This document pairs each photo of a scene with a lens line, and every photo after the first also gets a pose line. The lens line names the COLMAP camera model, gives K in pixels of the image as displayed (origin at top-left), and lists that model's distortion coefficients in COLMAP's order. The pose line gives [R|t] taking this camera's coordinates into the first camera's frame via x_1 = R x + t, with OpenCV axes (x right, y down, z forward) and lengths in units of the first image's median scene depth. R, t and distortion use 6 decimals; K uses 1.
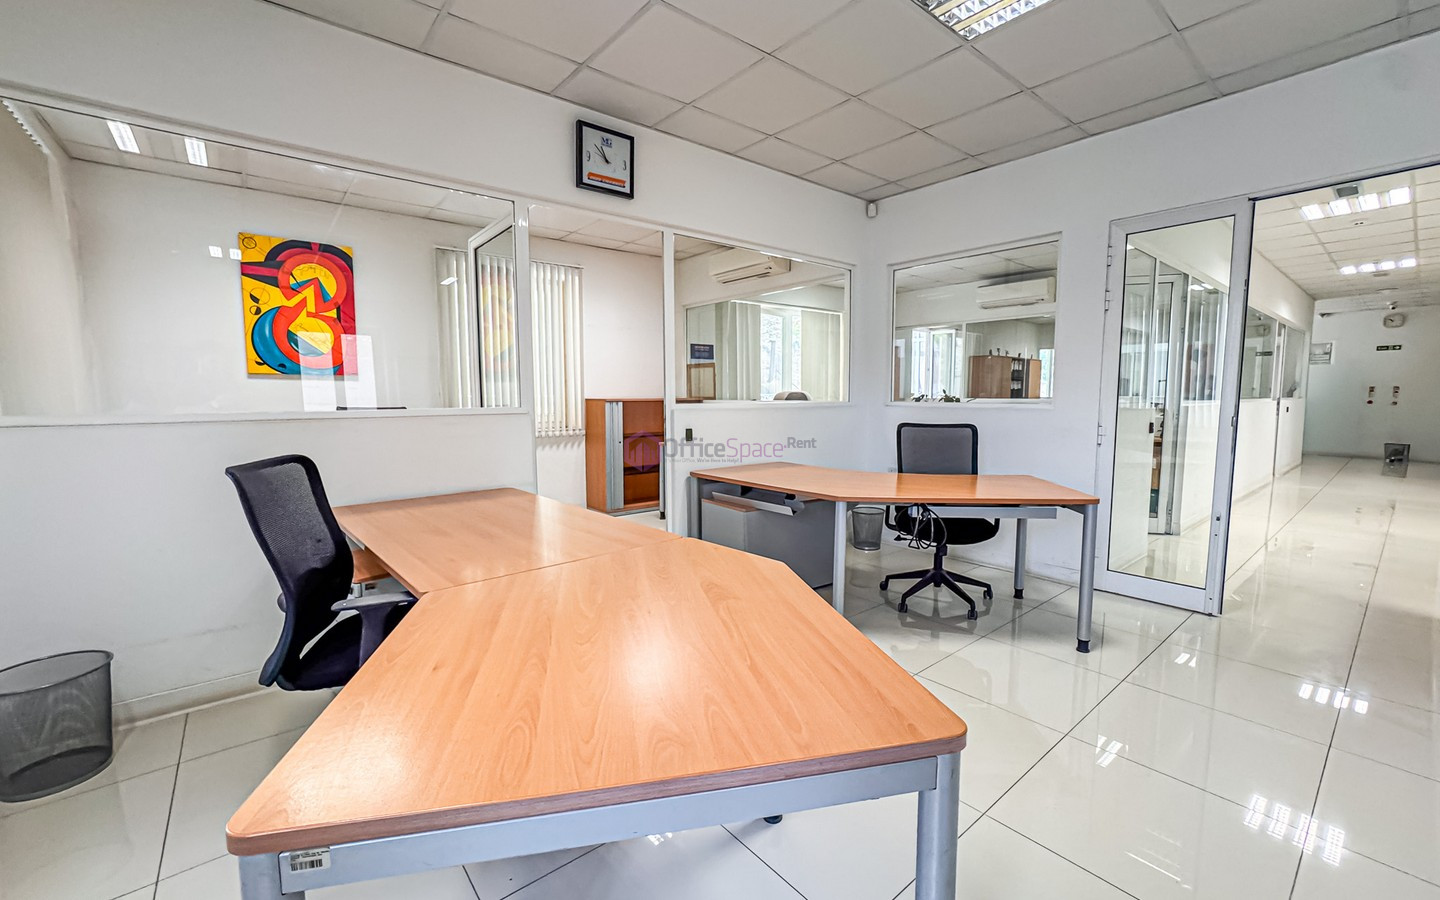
lens RADIAL K [[583.5, 0, 722.4], [0, 583.5, 453.8], [0, 0, 1]] dist [-0.042947, 0.017910]
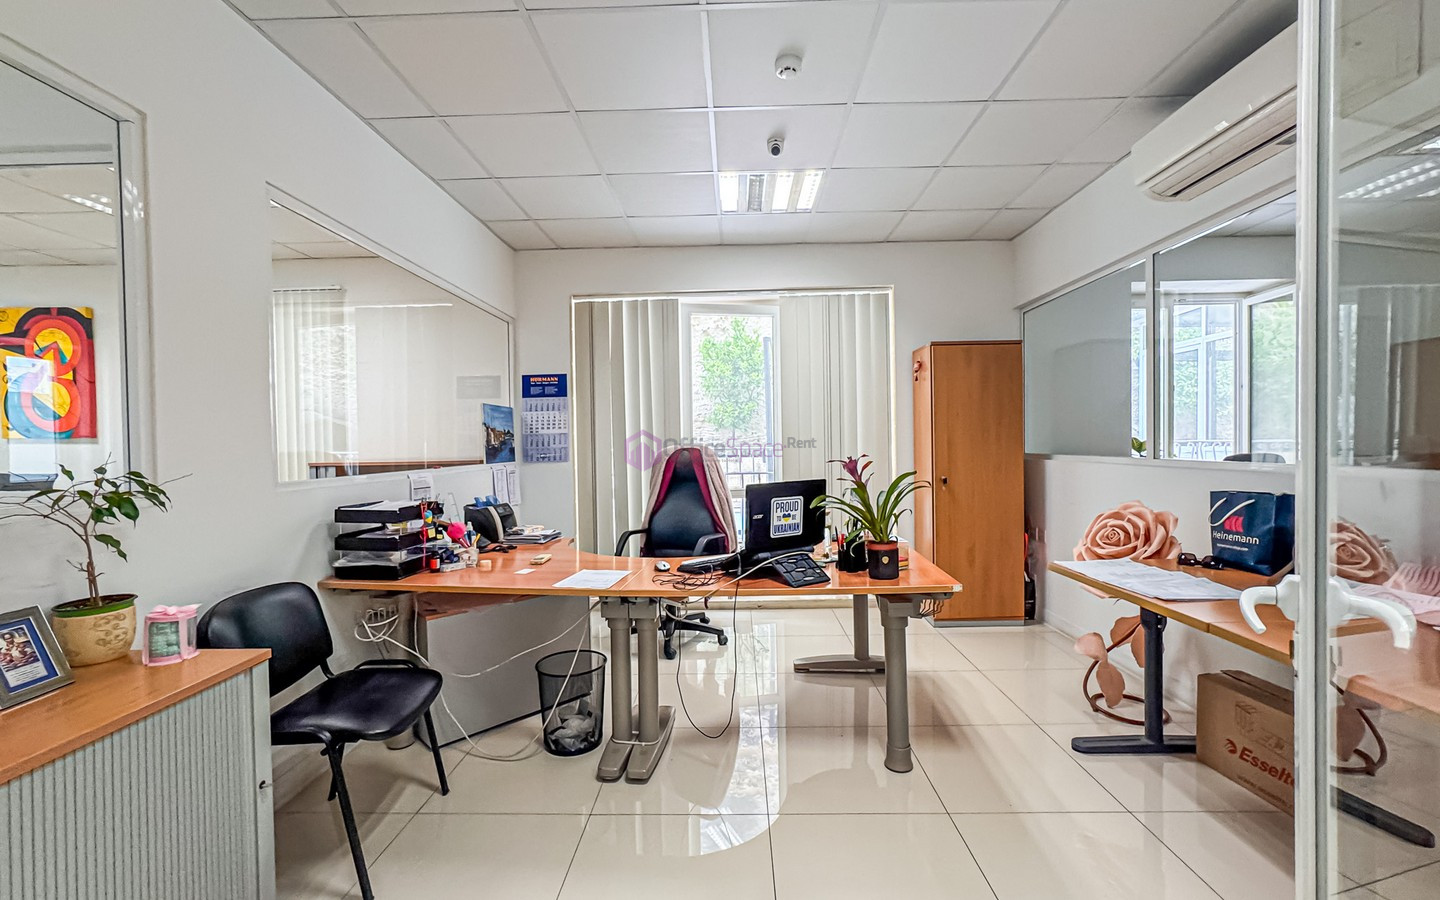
lens RADIAL K [[573.3, 0, 720.0], [0, 573.3, 450.0], [0, 0, 1]] dist [-0.042841, 0.017819]
pose [[0.755326, -0.003354, -0.655341, 0.578604], [-0.054663, 0.996180, -0.068101, -0.083726], [0.653066, 0.087262, 0.752257, 0.747934]]
